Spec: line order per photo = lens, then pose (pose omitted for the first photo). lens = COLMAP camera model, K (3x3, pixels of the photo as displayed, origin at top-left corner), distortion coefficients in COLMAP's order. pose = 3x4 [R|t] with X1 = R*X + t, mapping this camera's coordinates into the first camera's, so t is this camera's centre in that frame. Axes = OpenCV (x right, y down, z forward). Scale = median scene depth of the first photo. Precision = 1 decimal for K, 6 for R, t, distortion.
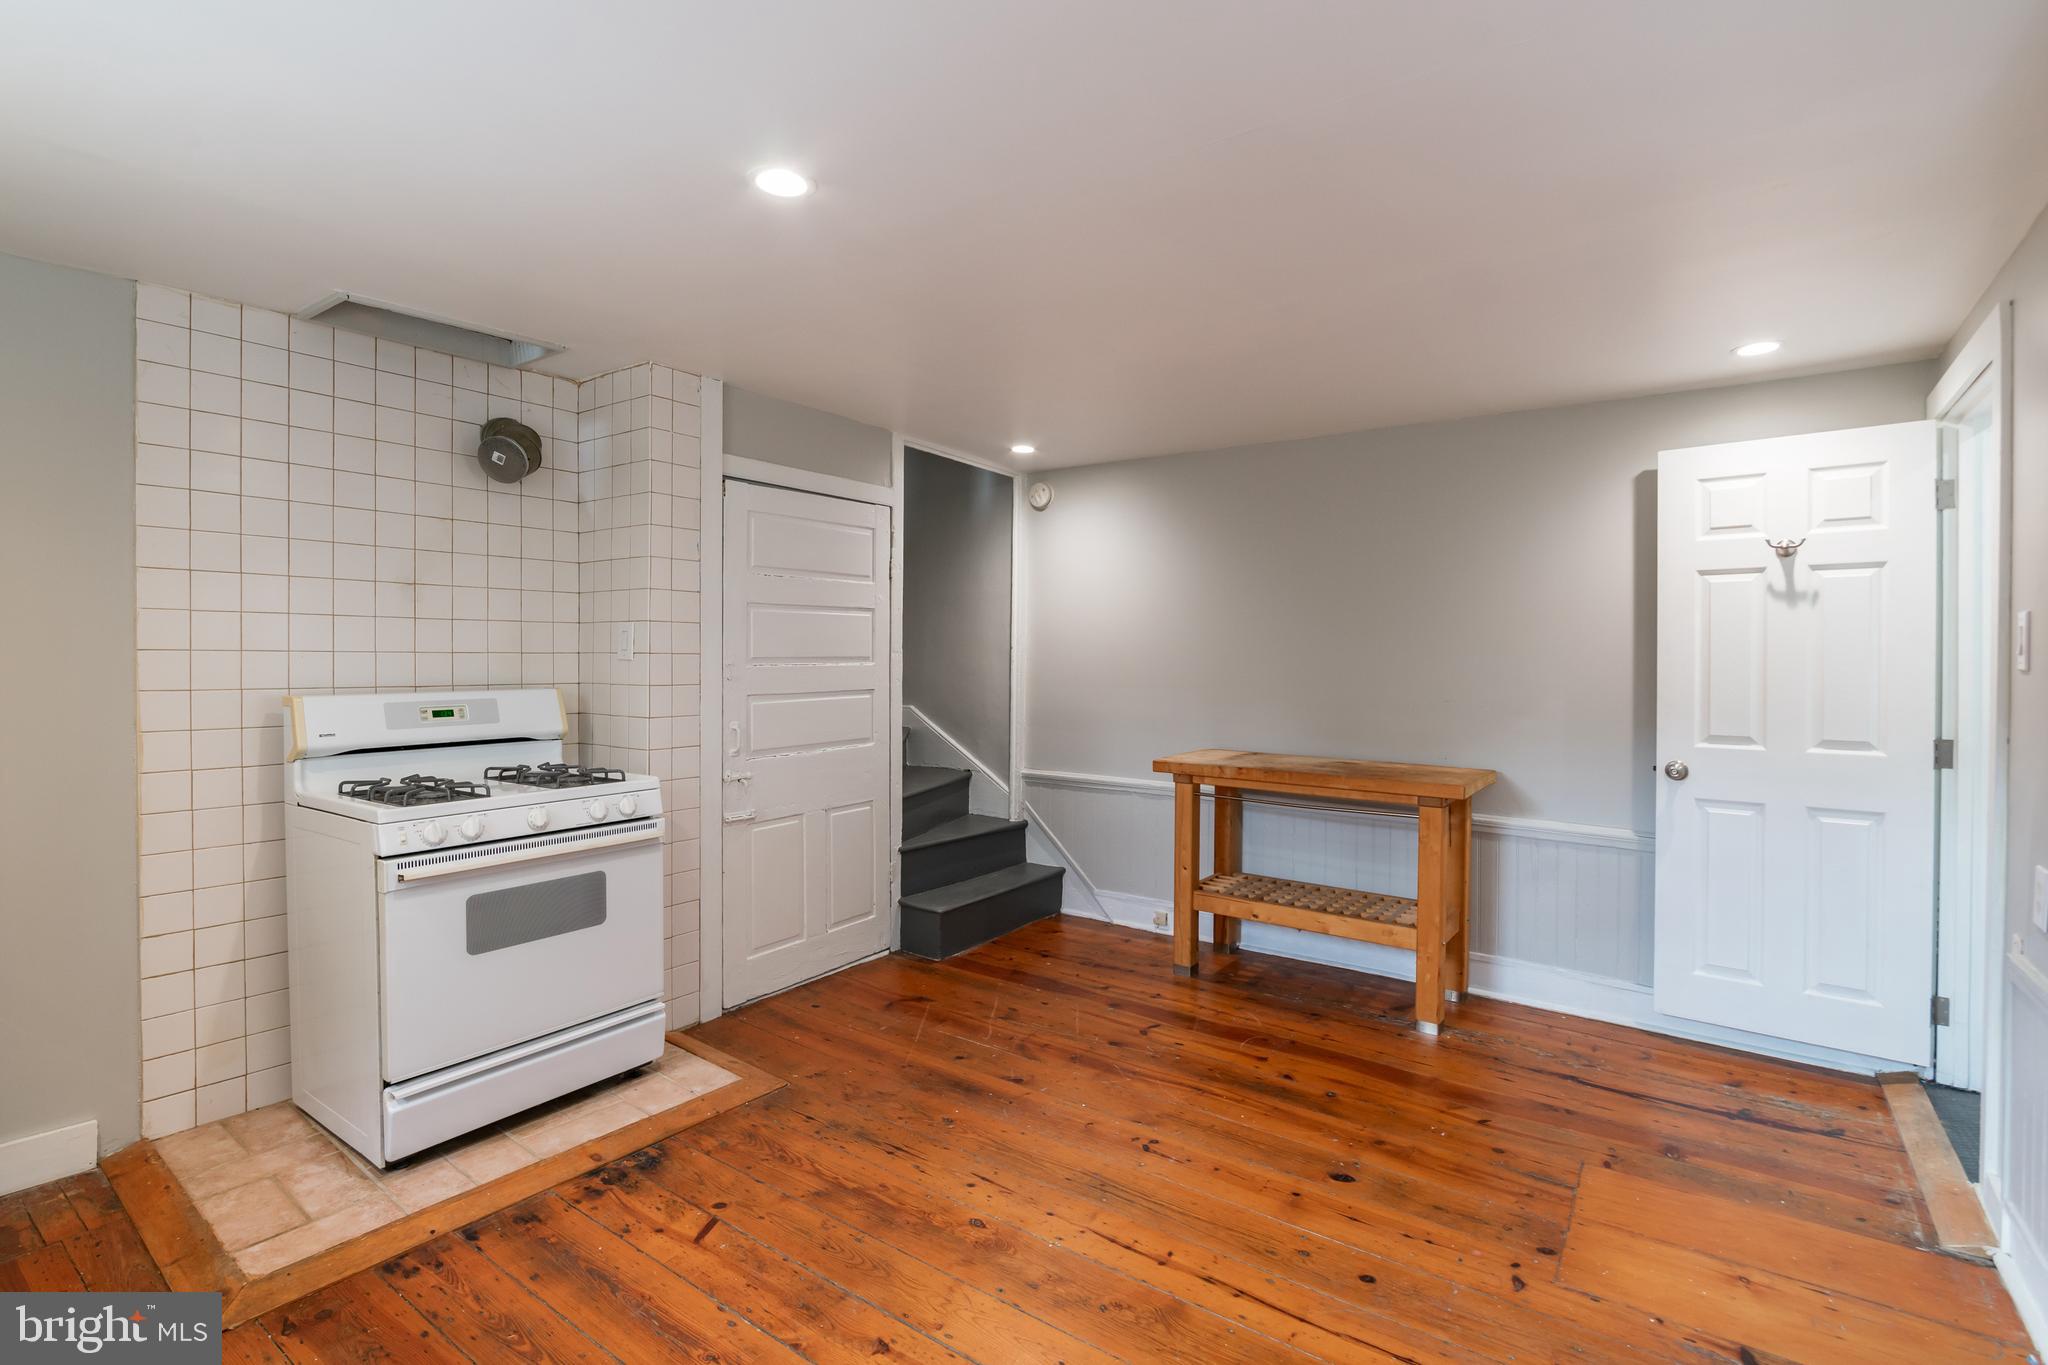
lens RADIAL K [[929.8, 0, 1086.2], [0, 929.8, 671.7], [0, 0, 1]] dist [-0.015605, 0.001099]
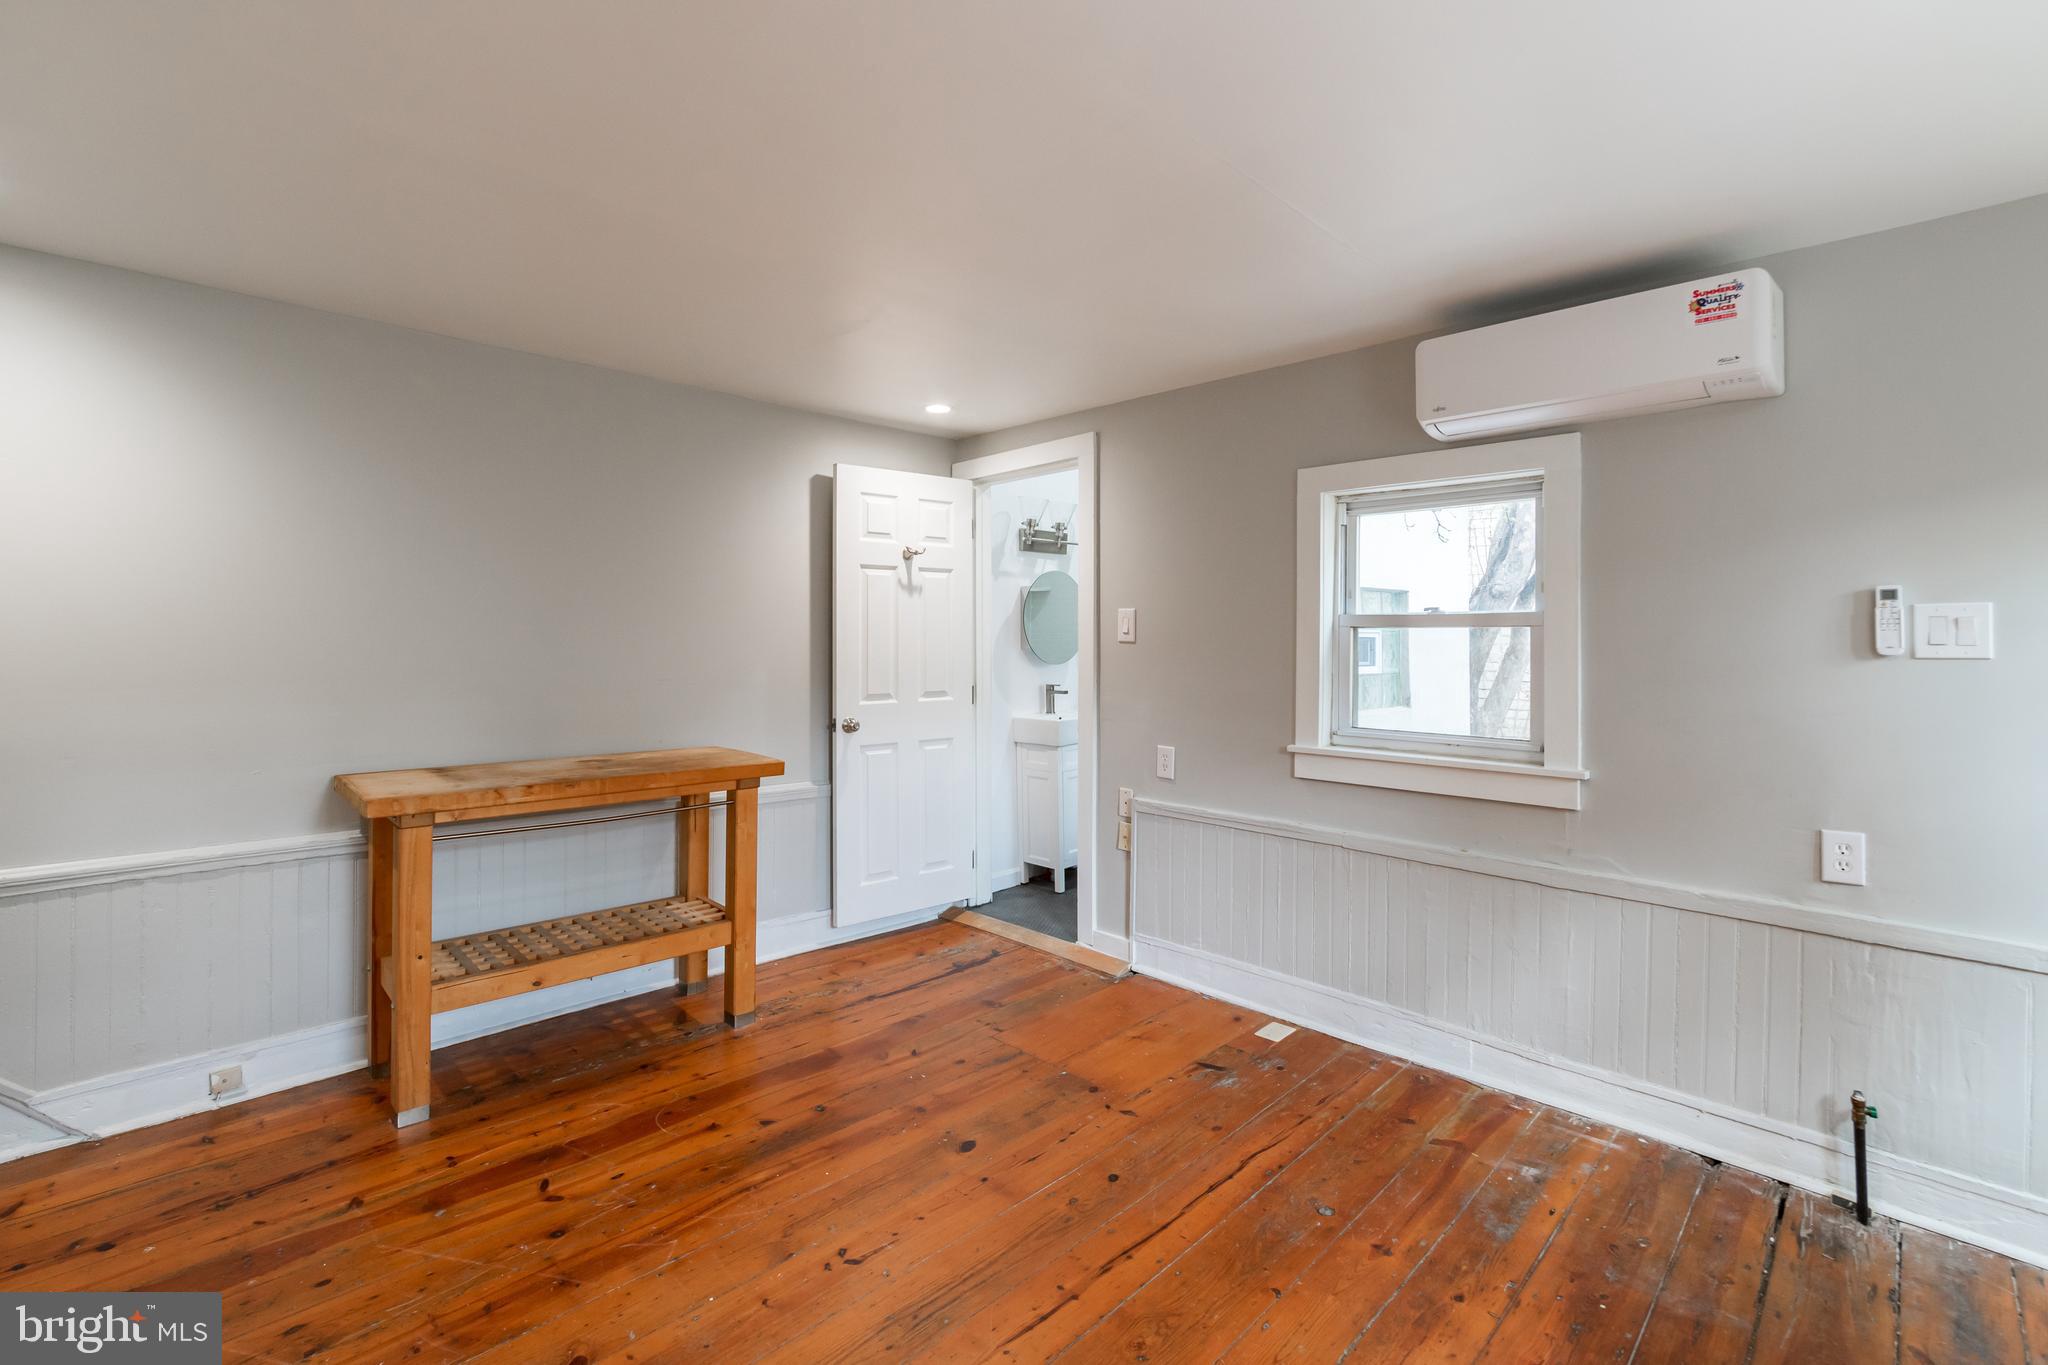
lens RADIAL K [[929.8, 0, 959.7], [0, 929.8, 640.1], [0, 0, 1]] dist [-0.015605, 0.001099]
pose [[0.223846, -0.010906, 0.974563, -0.581550], [0.018586, 0.999803, 0.006919, -0.013683], [-0.974447, 0.016565, 0.224005, 0.630111]]
